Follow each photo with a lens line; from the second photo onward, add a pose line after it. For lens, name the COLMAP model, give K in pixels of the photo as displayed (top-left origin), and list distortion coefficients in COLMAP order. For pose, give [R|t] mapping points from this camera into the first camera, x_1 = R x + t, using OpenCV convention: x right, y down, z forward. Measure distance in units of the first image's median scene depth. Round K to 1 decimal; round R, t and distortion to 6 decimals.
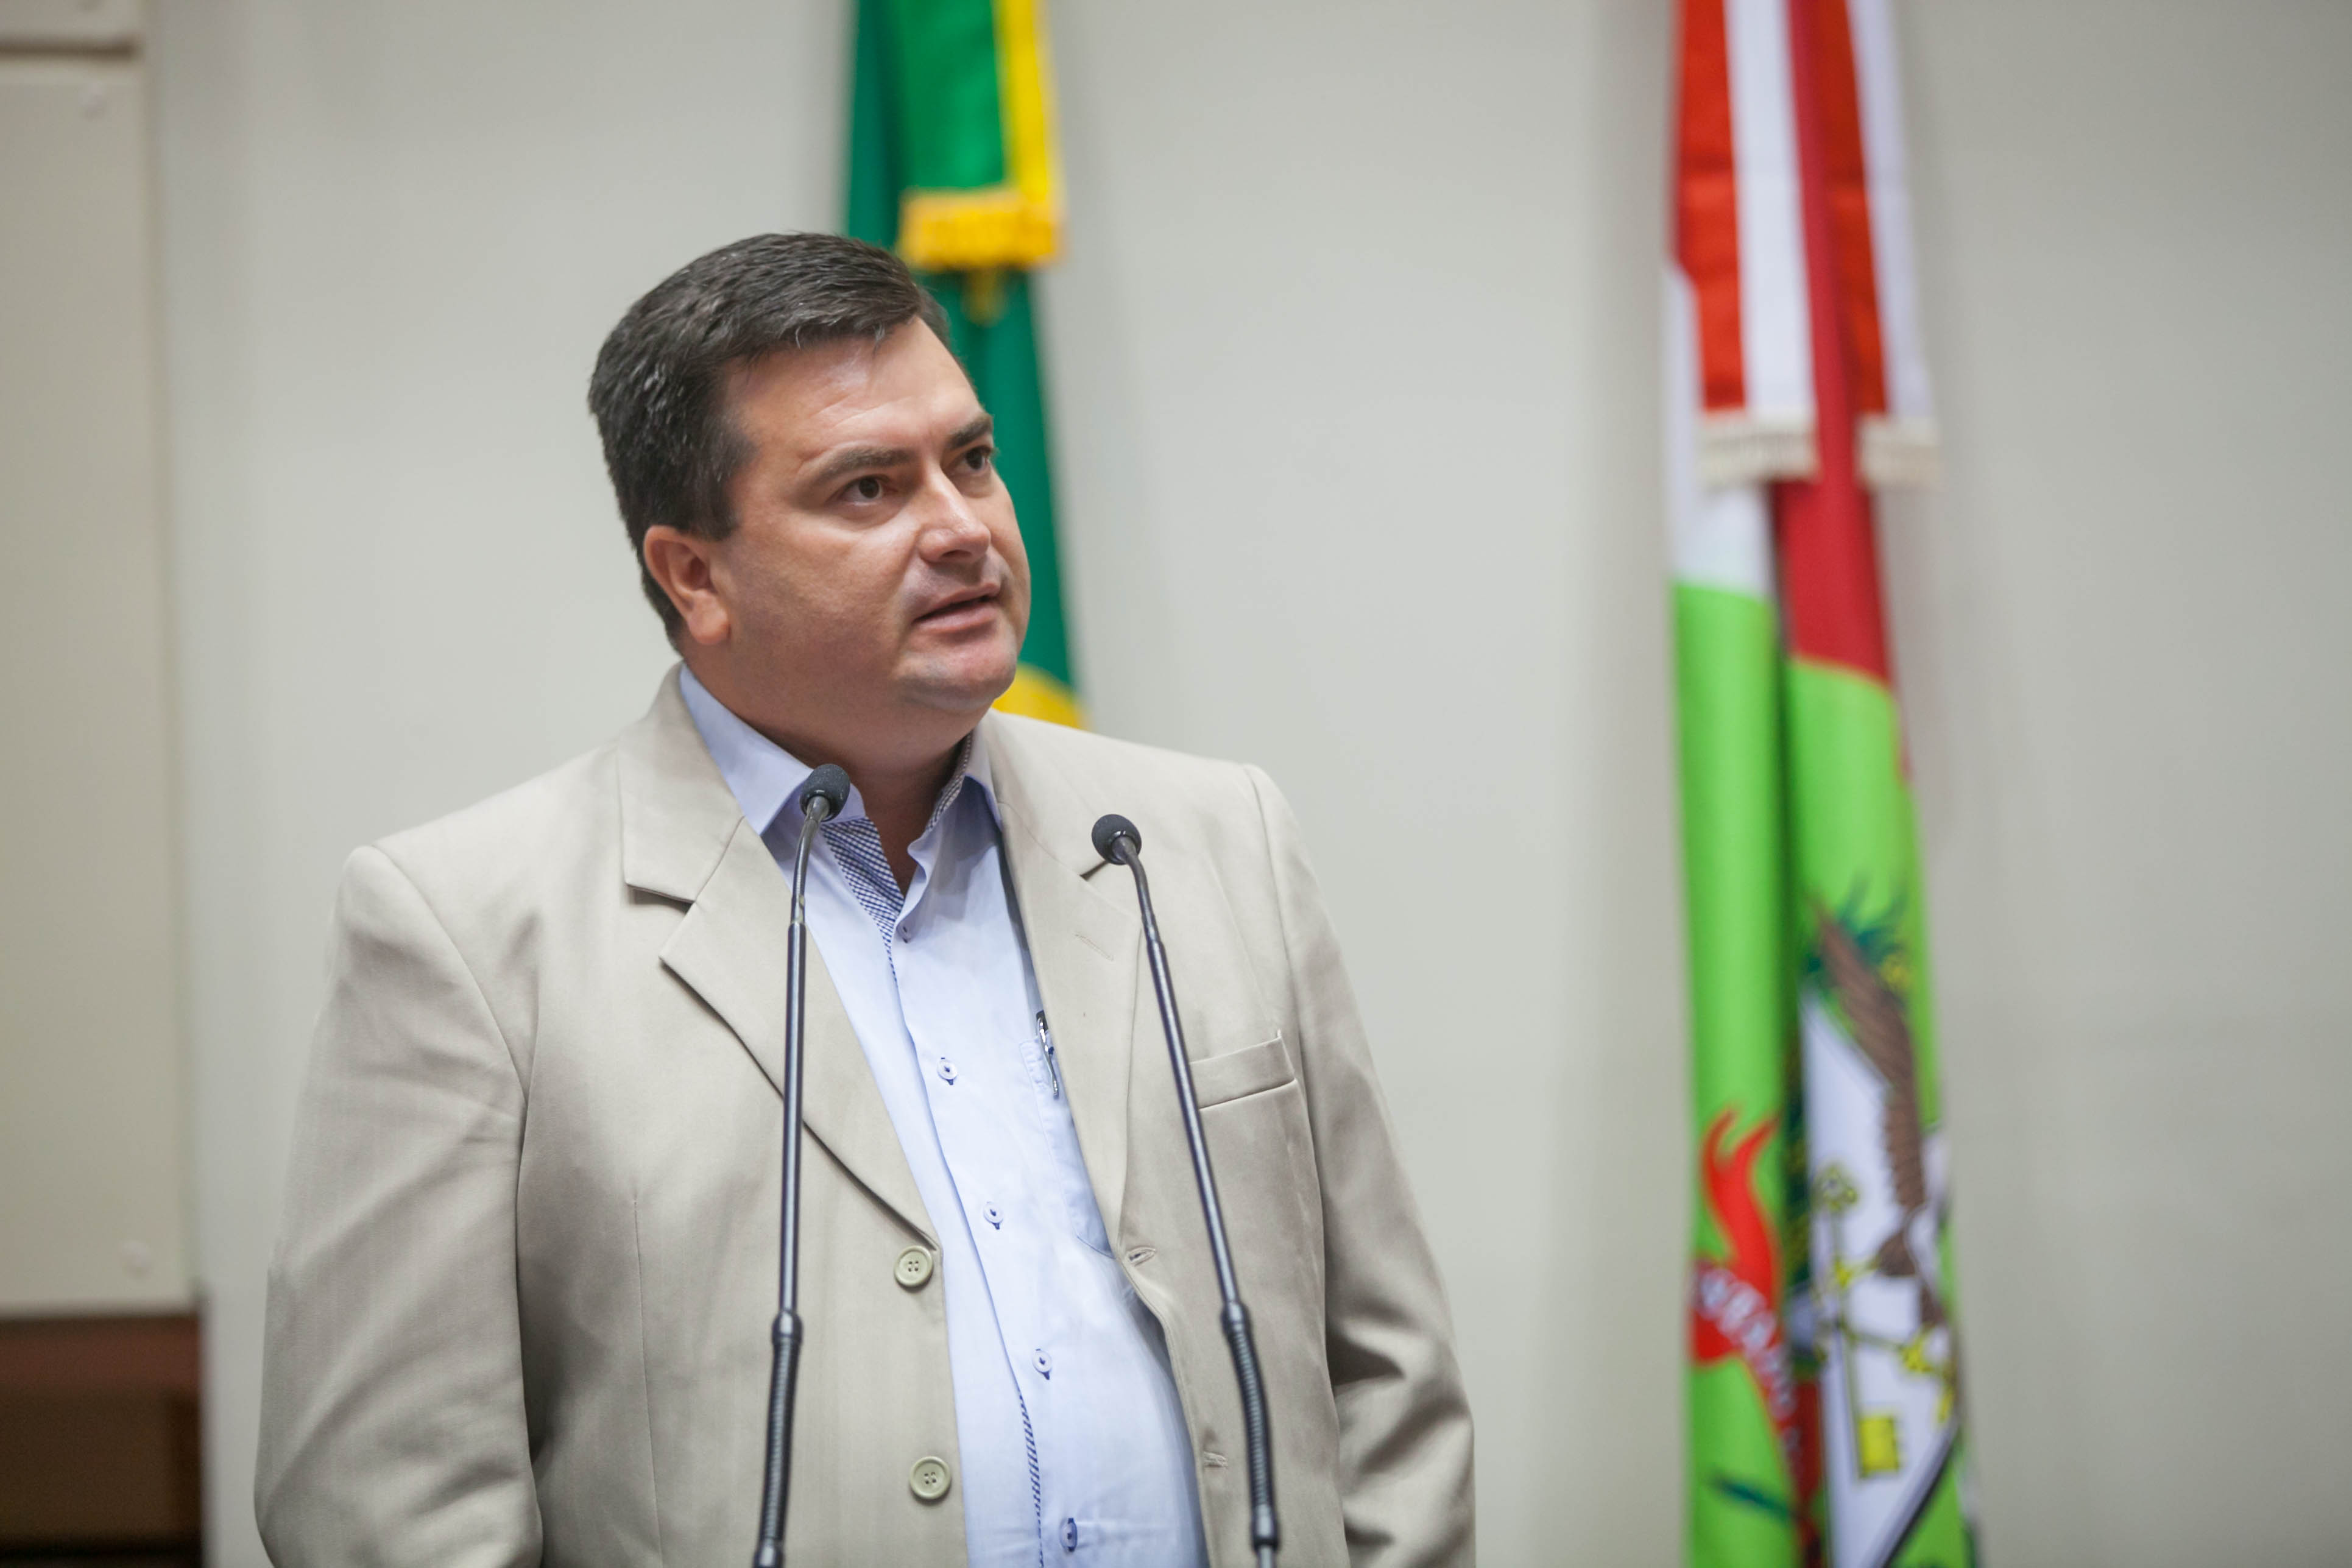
lens RADIAL K [[9372.7, 0, 1176.1], [0, 9372.7, 922.8], [0, 0, 1]] dist [3.192997, -170.476918]
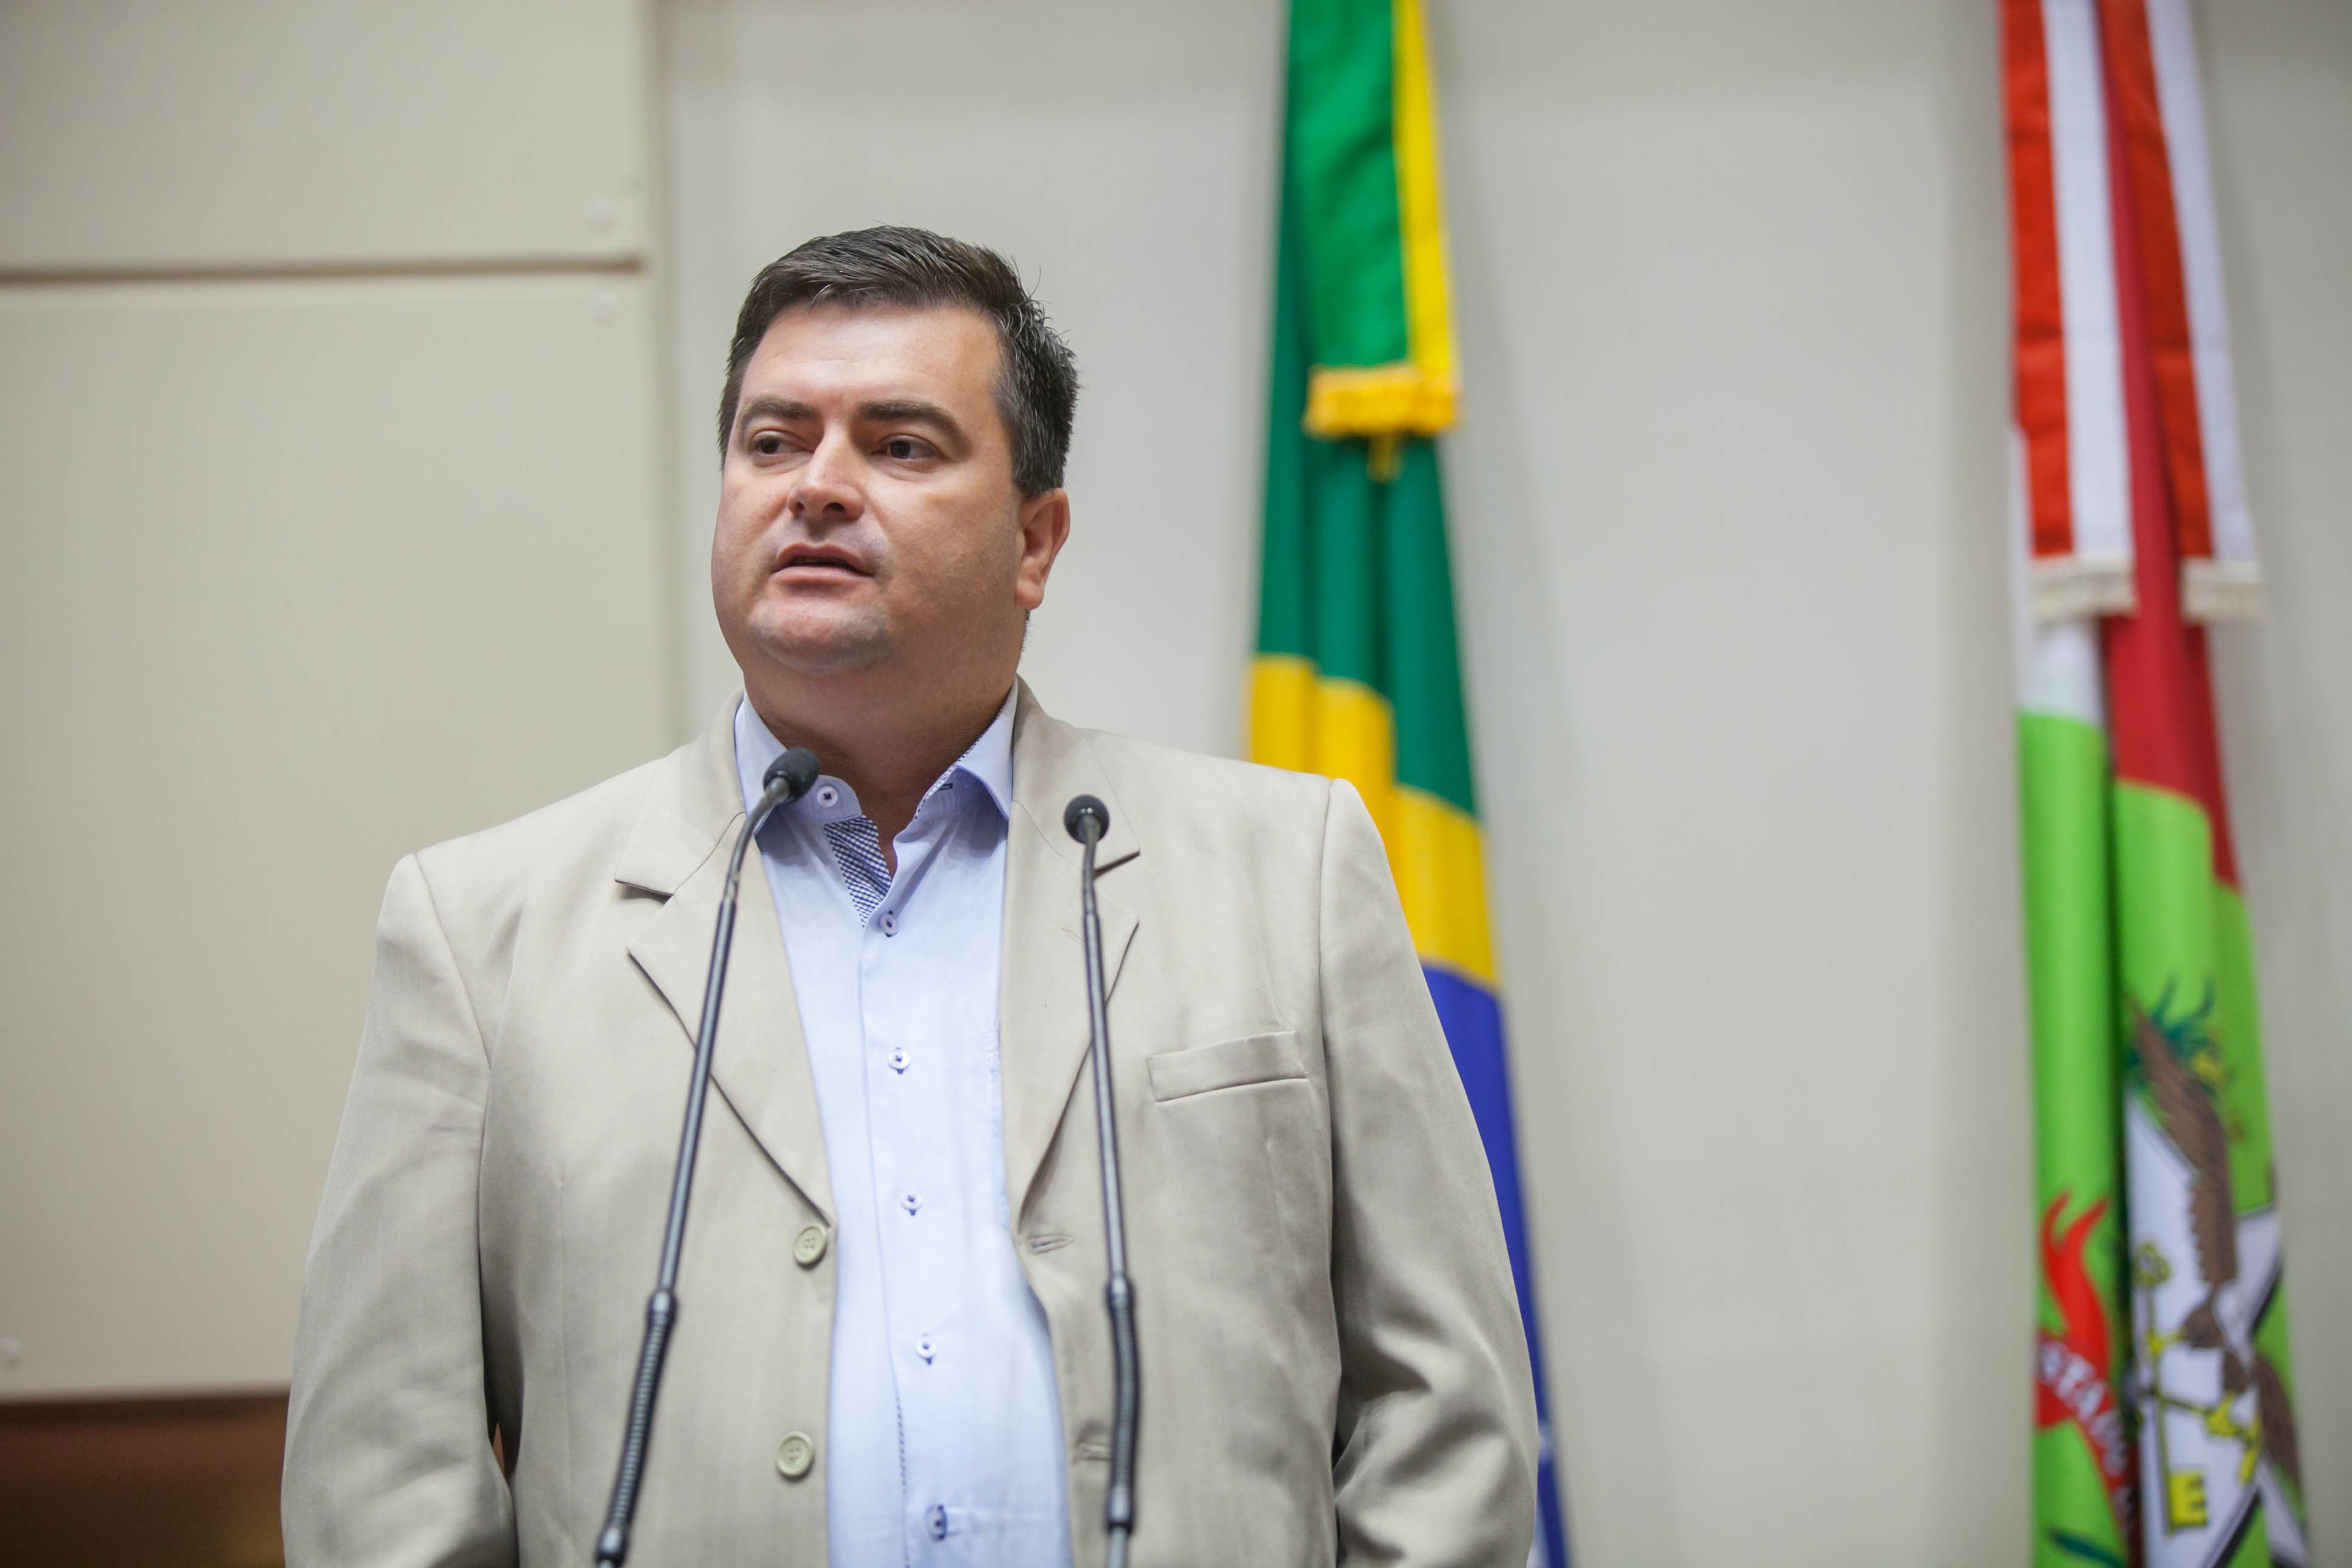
lens RADIAL K [[6869.7, 0, 1176.0], [0, 6869.7, 784.0], [0, 0, 1]] dist [-0.219325, 0.231562]
pose [[0.987284, -0.008147, -0.158757, 0.115842], [-0.002023, 0.997961, -0.063793, 0.032014], [0.158953, 0.063303, 0.985255, 0.294464]]
